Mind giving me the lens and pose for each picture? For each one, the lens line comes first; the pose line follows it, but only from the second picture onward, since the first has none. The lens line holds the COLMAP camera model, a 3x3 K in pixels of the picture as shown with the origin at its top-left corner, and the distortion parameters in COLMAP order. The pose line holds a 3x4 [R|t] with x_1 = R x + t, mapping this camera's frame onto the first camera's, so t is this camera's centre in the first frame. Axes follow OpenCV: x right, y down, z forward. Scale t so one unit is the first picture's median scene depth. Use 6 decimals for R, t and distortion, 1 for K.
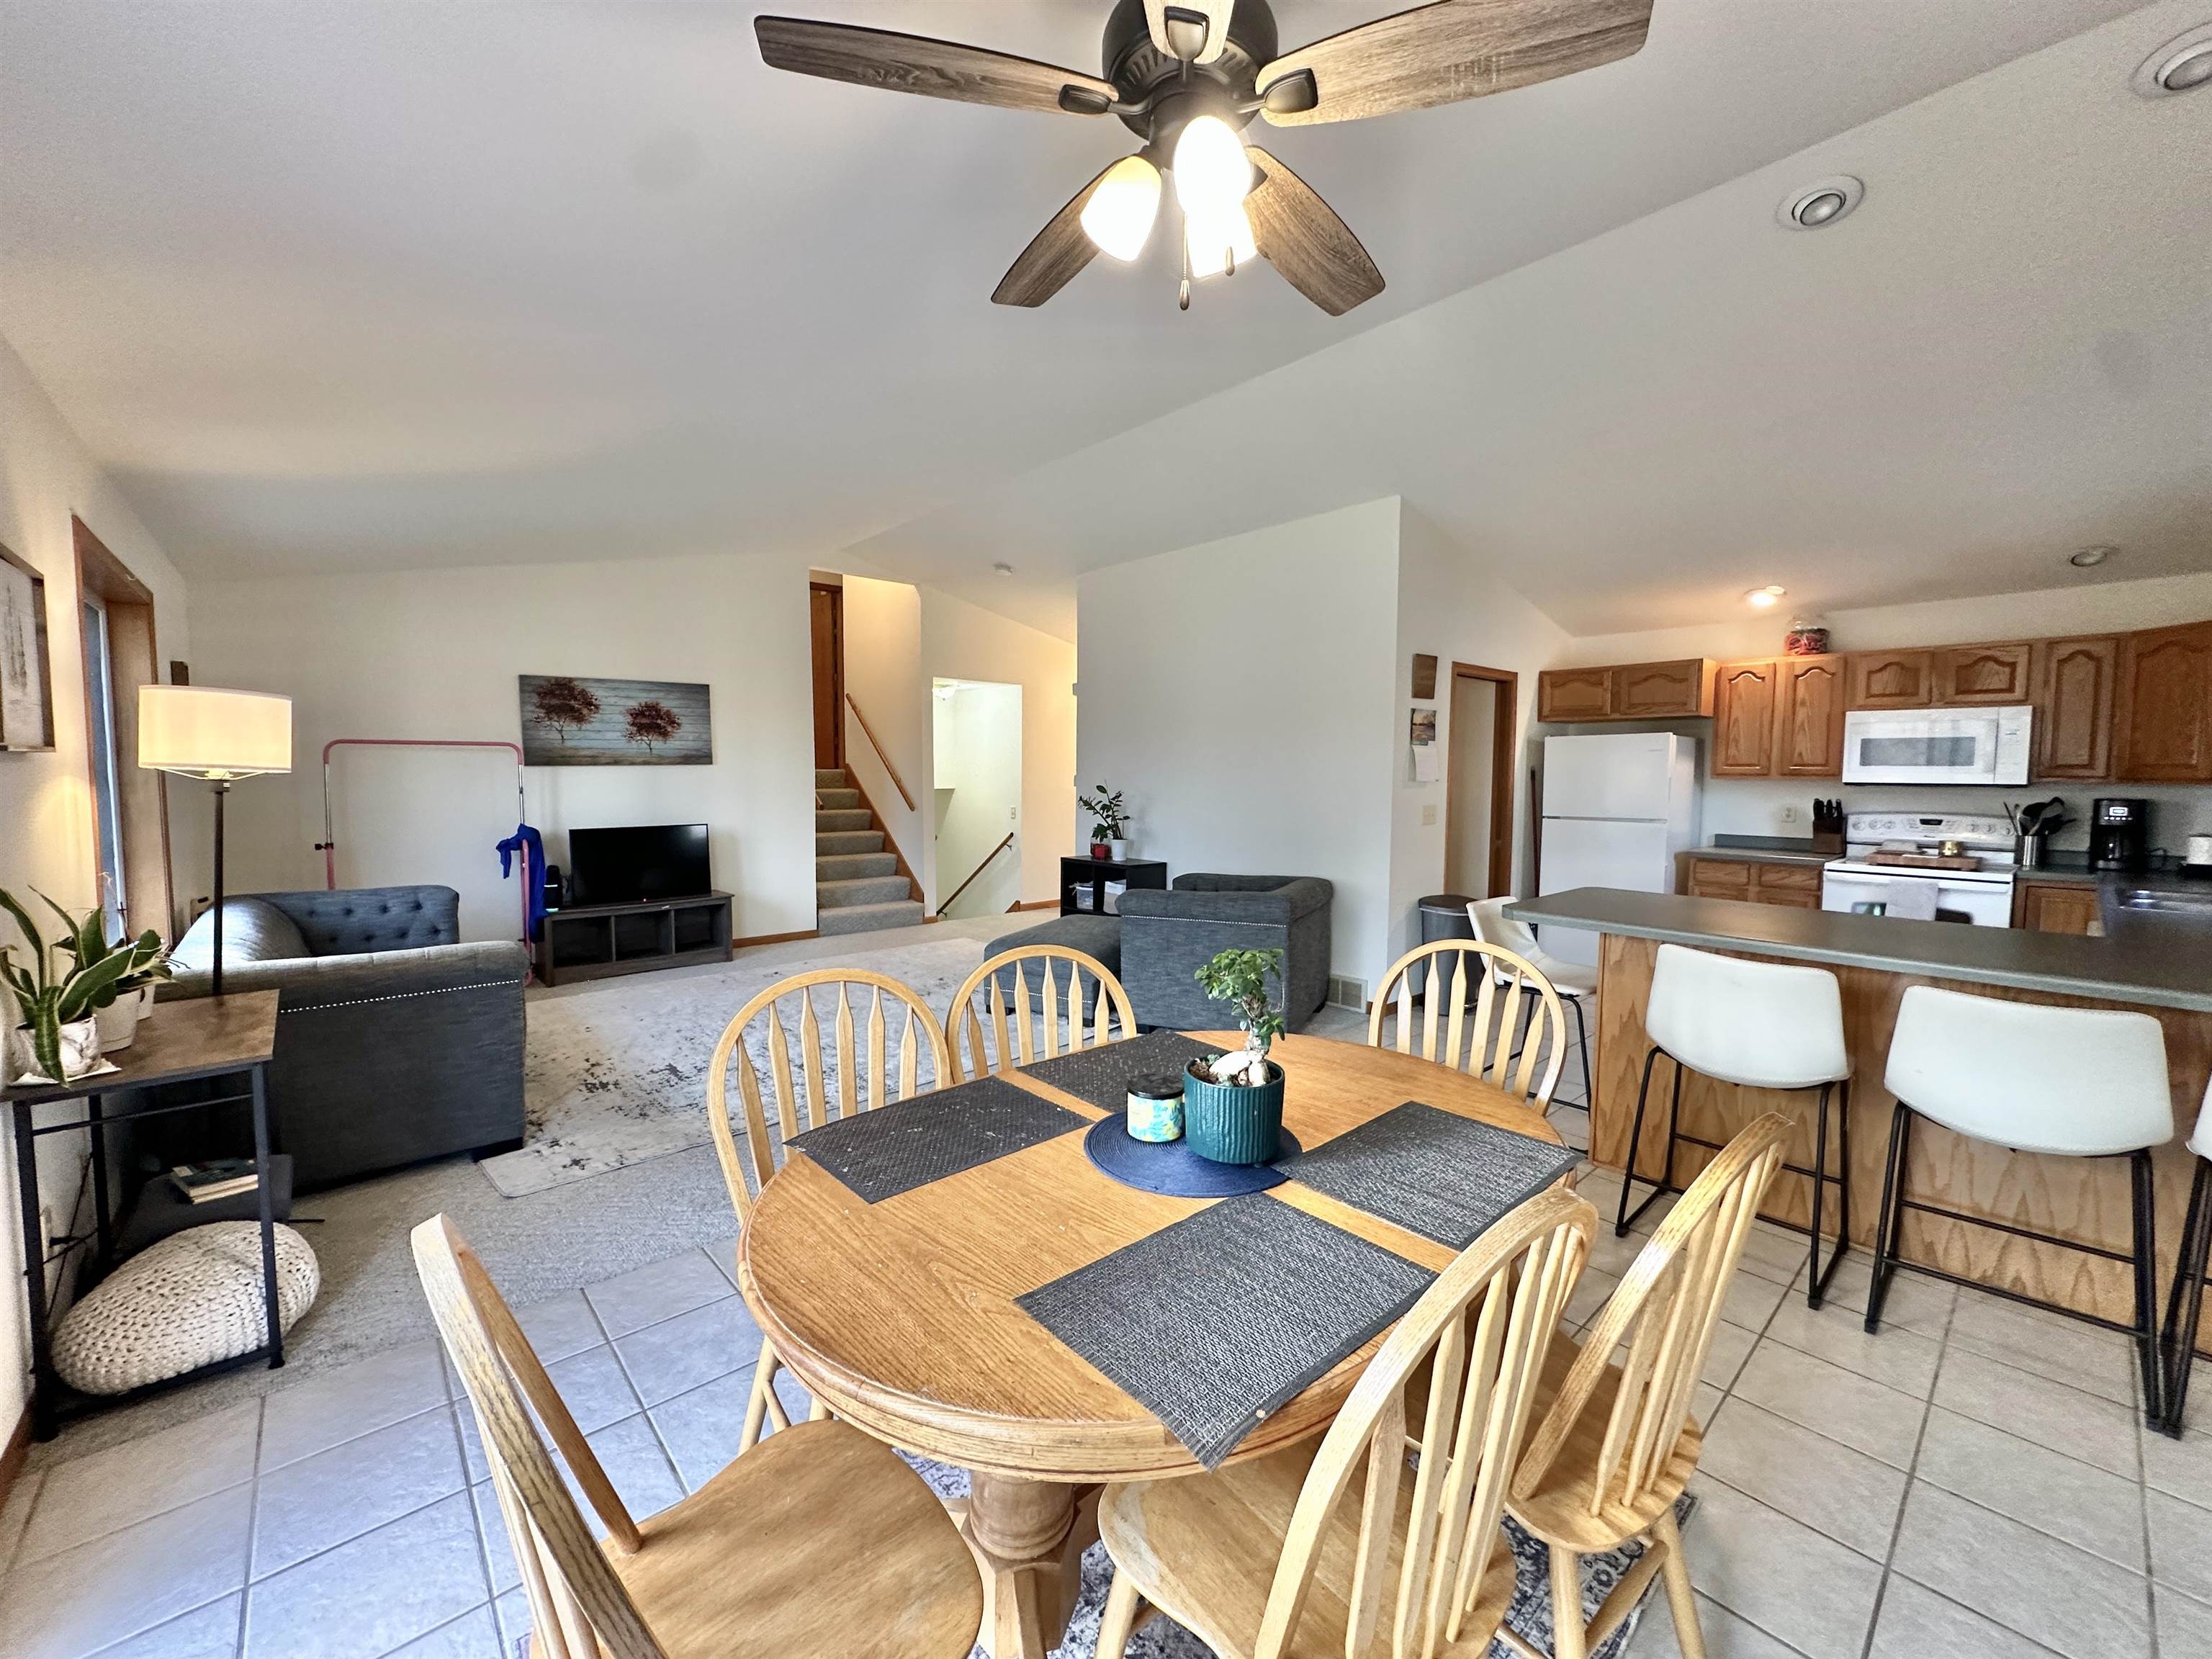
lens RADIAL K [[880.2, 0, 1104.1], [0, 880.2, 828.5], [0, 0, 1]] dist [-0.003681, 0.001105]
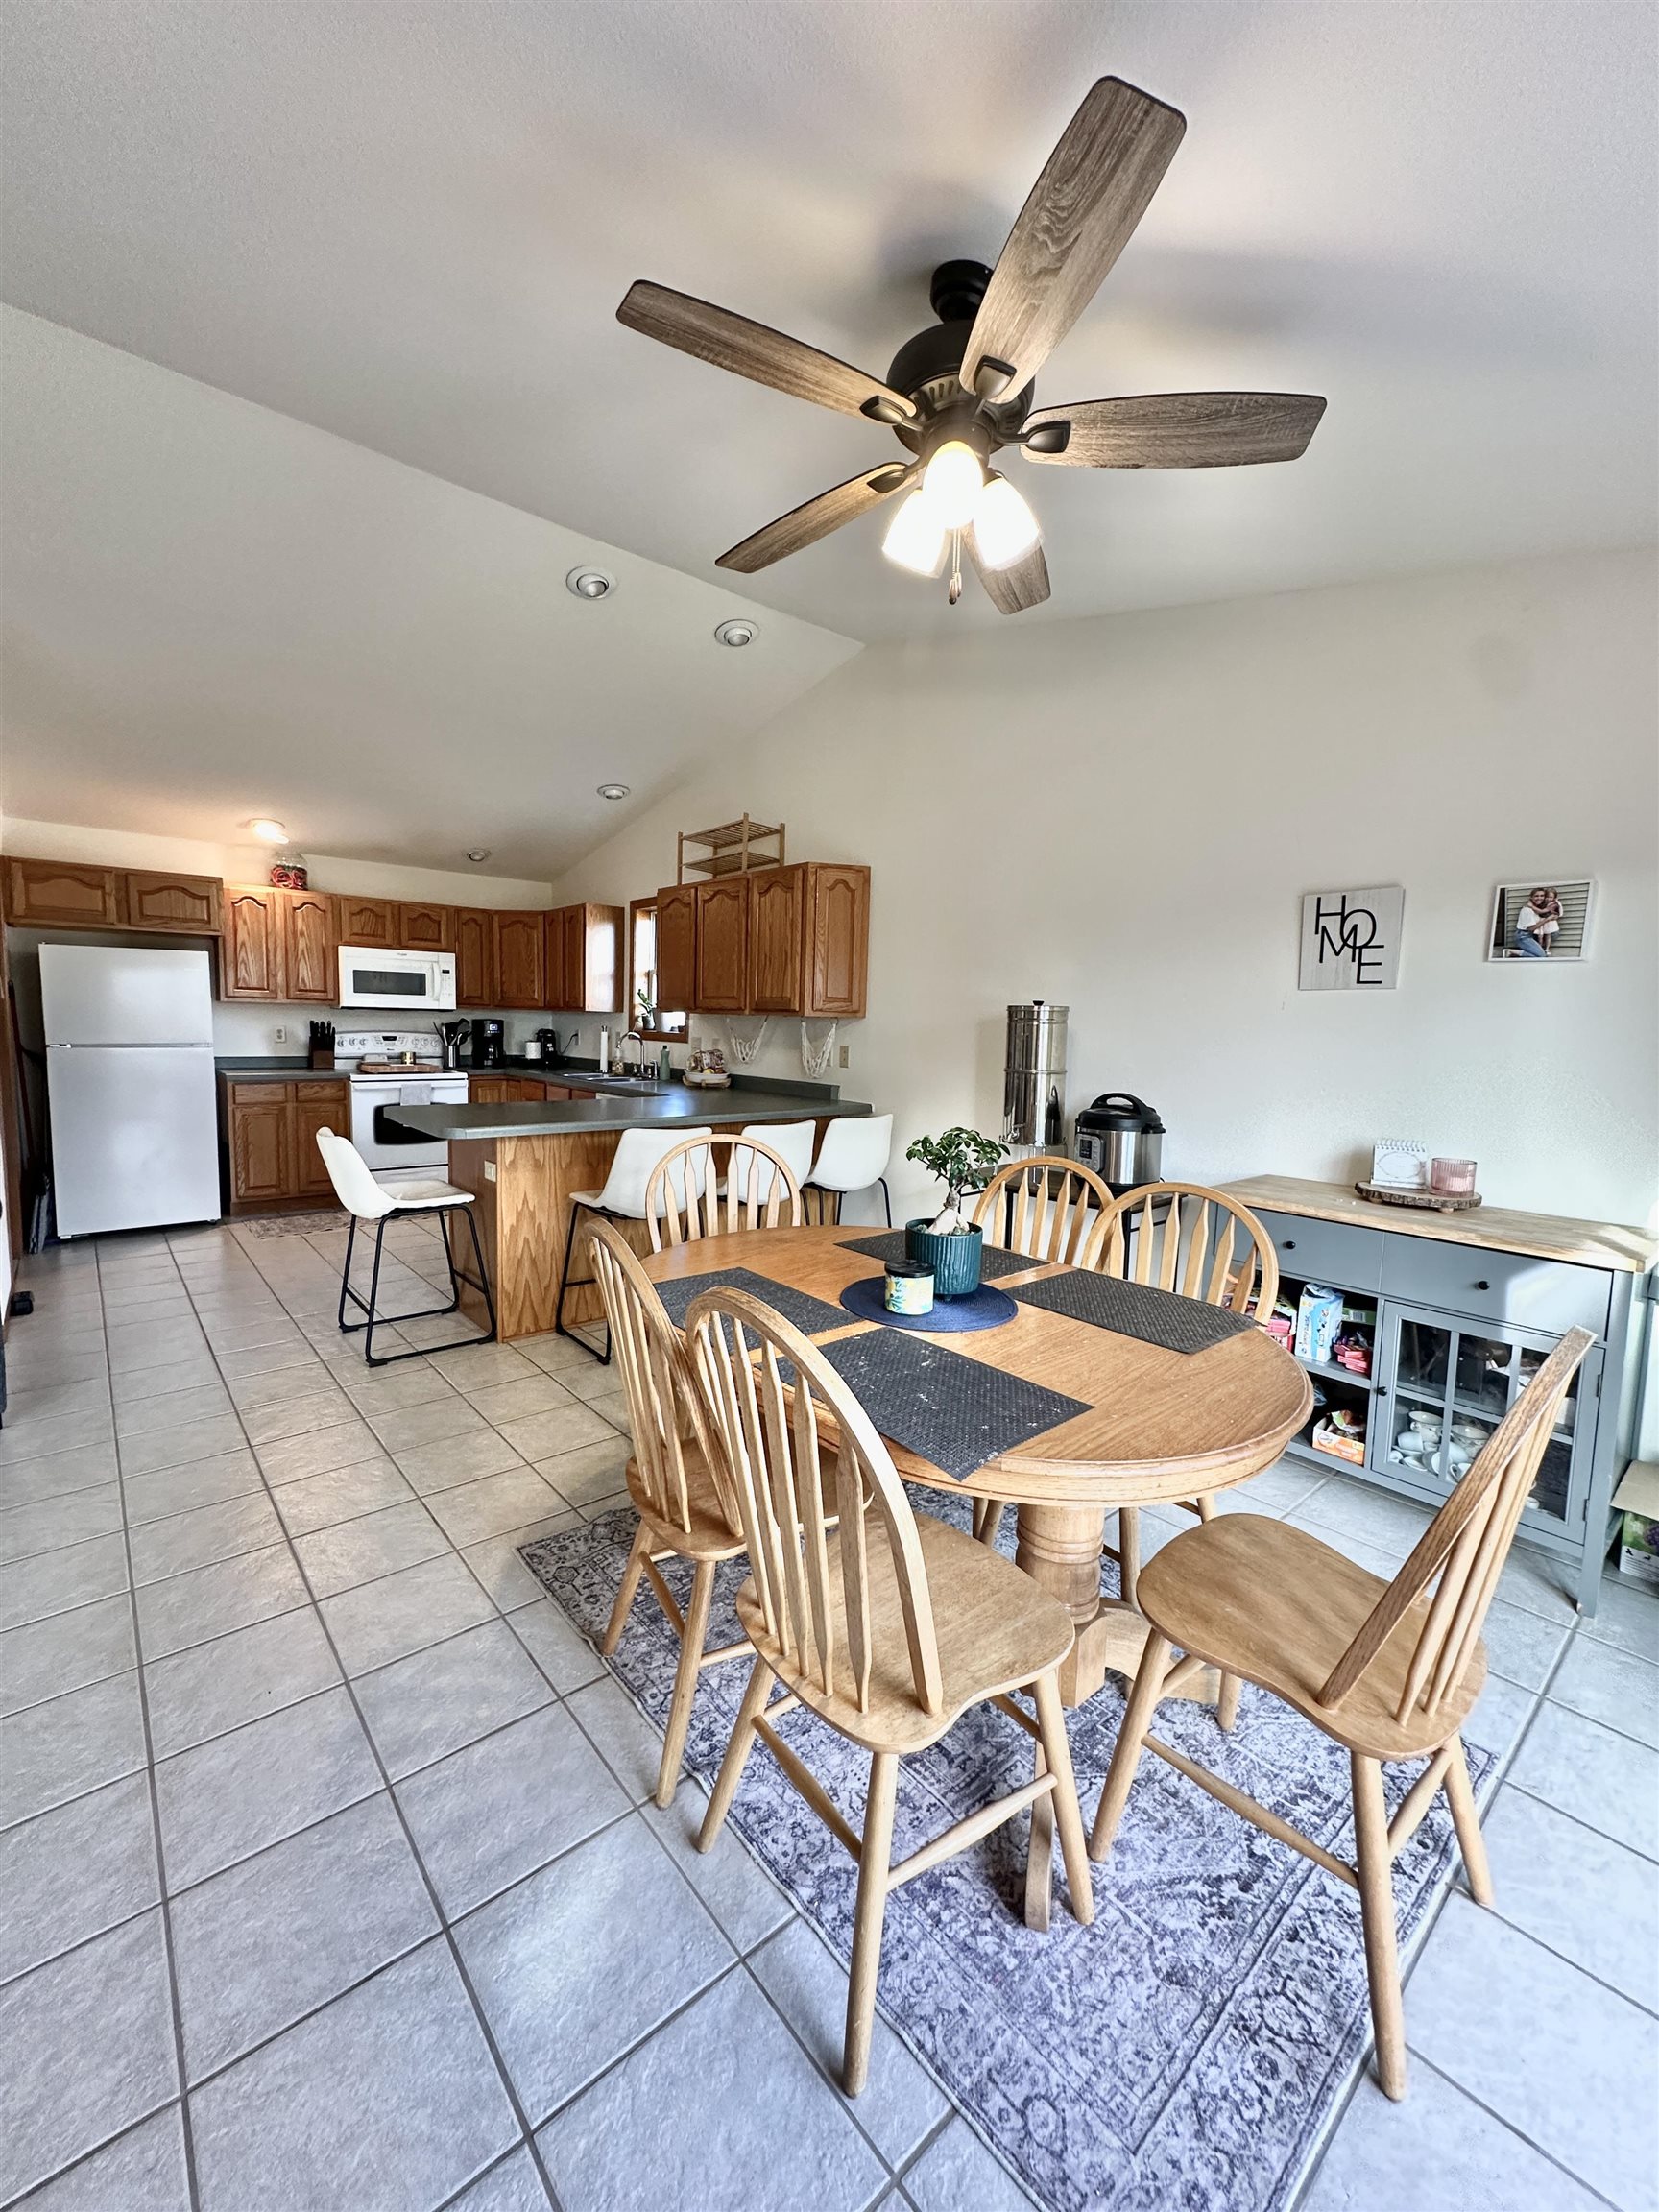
lens RADIAL K [[880.2, 0, 832.2], [0, 880.2, 1104.5], [0, 0, 1]] dist [-0.003681, 0.001105]
pose [[0.018047, -0.100334, 0.994790, -0.297251], [0.041100, 0.994186, 0.099527, -0.010979], [-0.998992, 0.039089, 0.022065, 0.297067]]
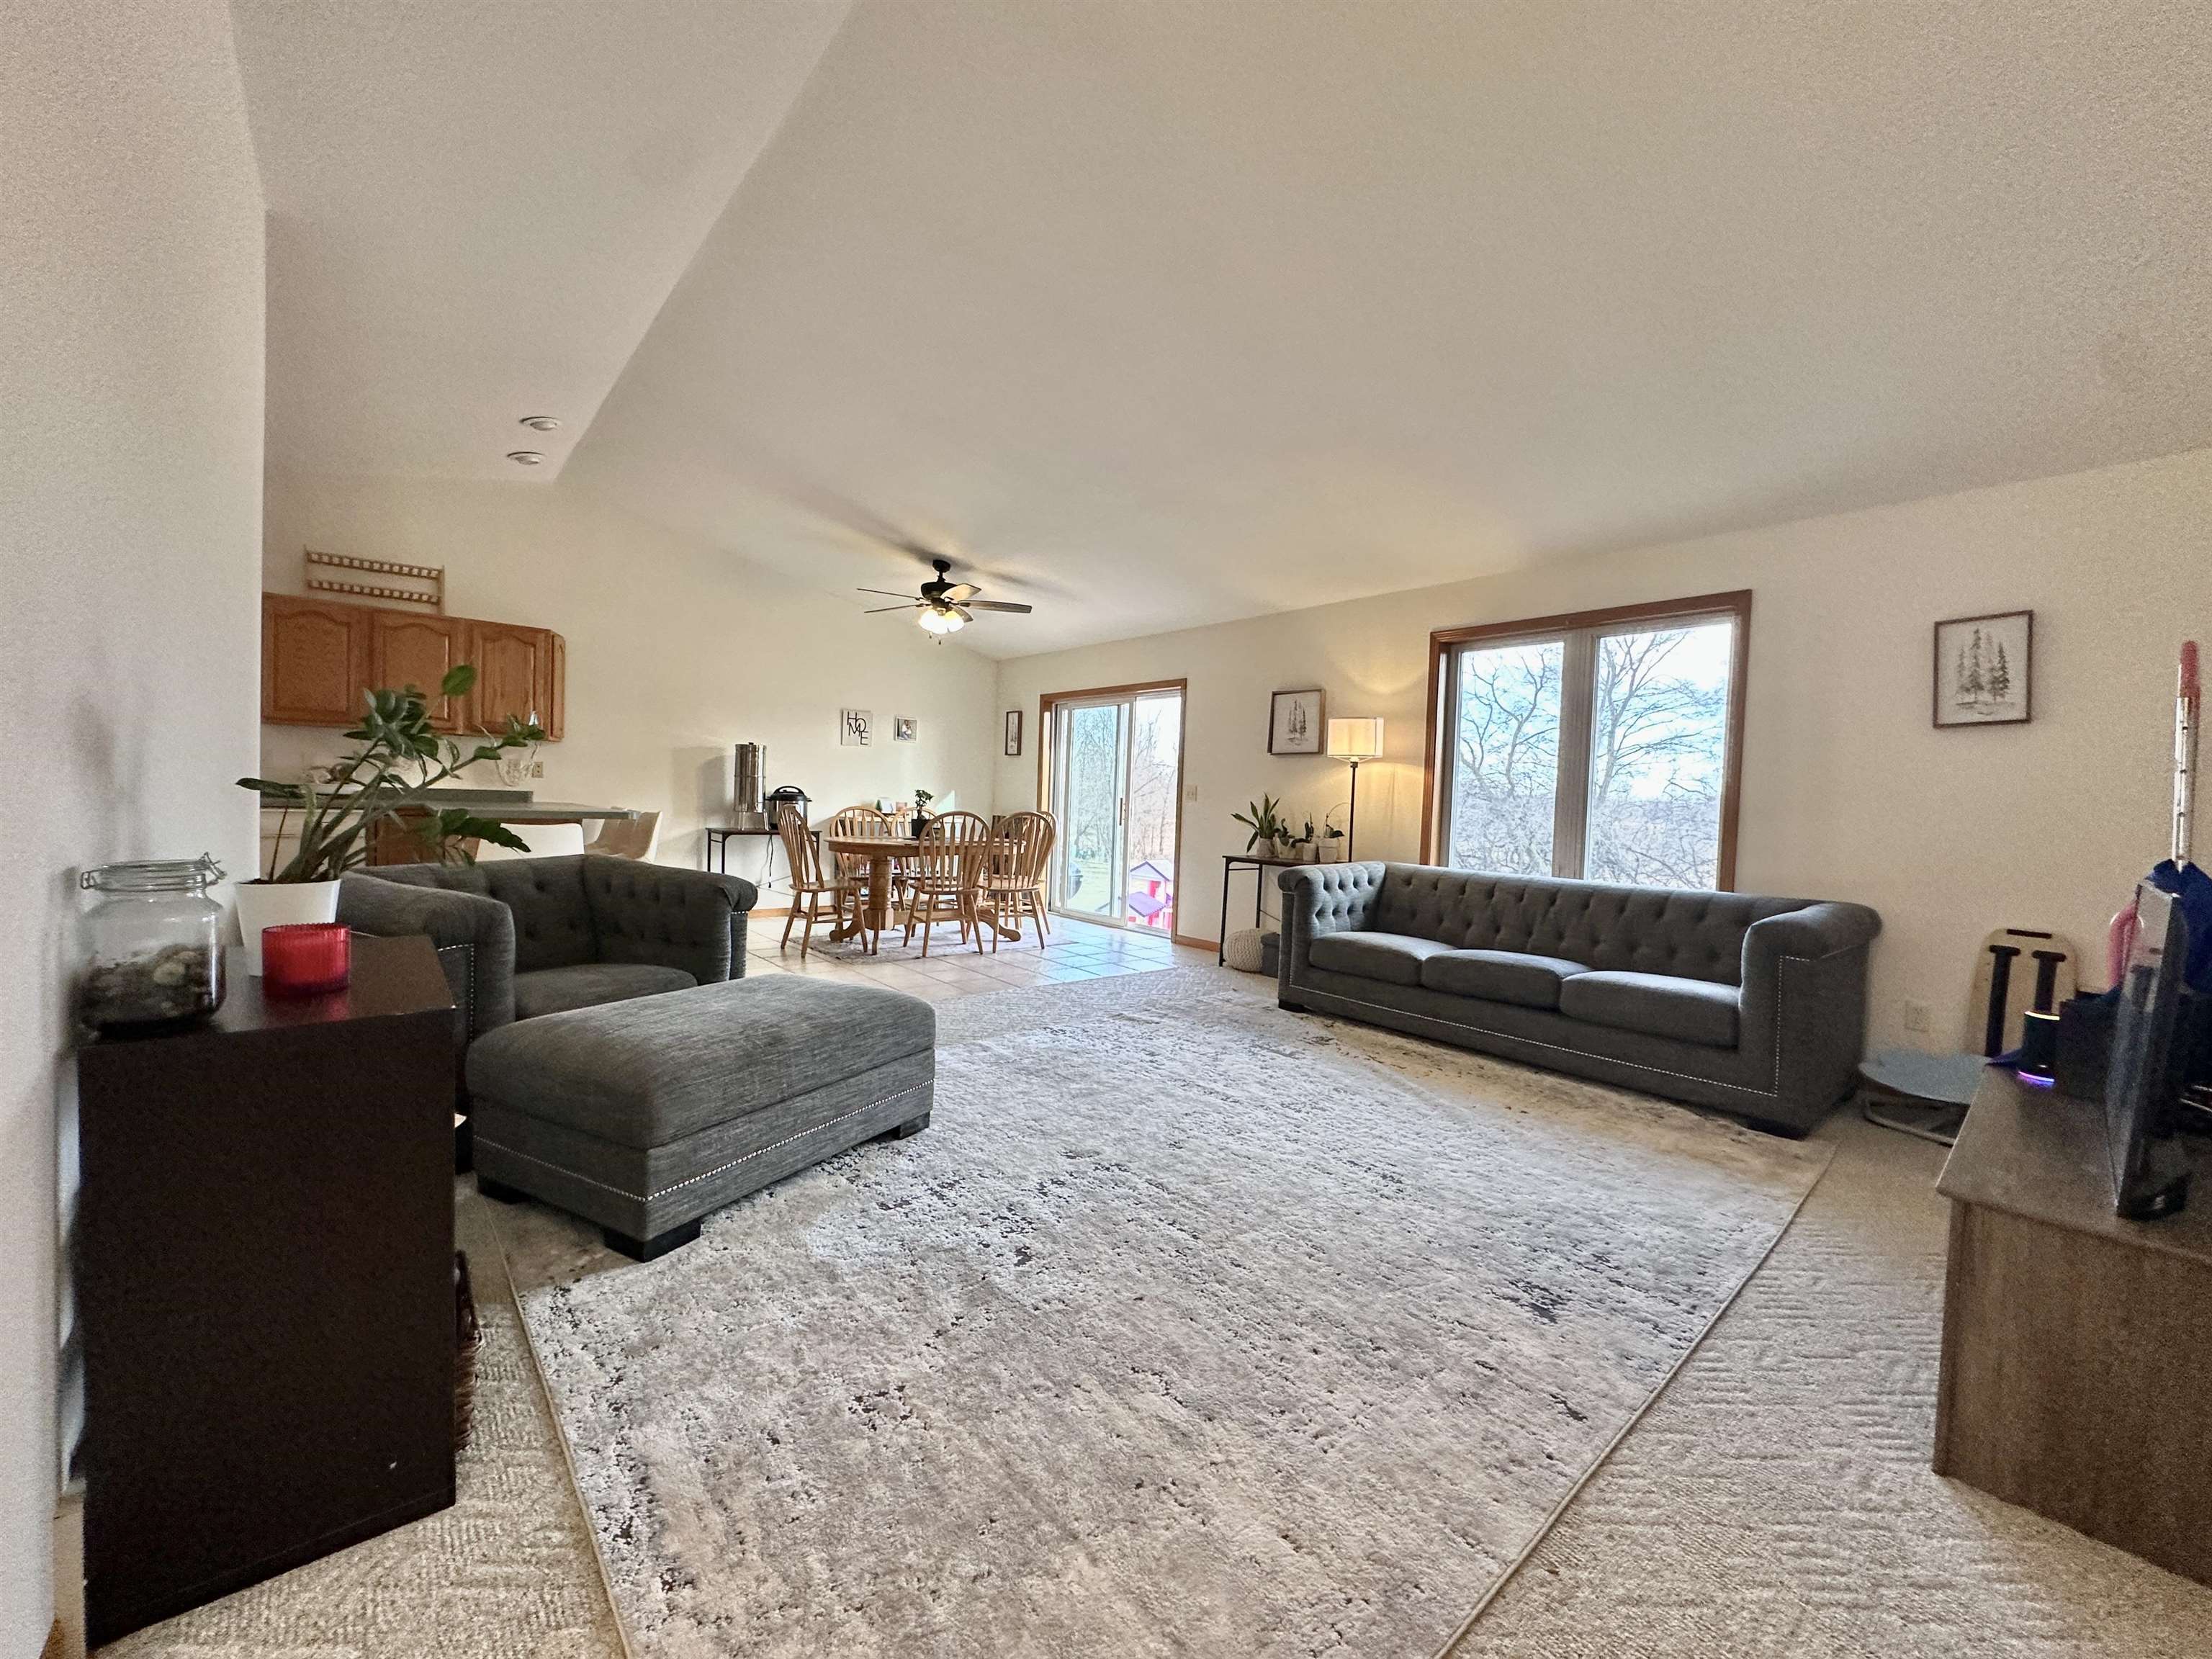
lens RADIAL K [[880.2, 0, 1104.3], [0, 880.2, 828.7], [0, 0, 1]] dist [-0.003681, 0.001105]
pose [[-0.998682, -0.041748, 0.029872, -0.229316], [-0.038571, 0.994239, 0.100004, -0.037721], [-0.033875, 0.098720, -0.994539, 1.386075]]
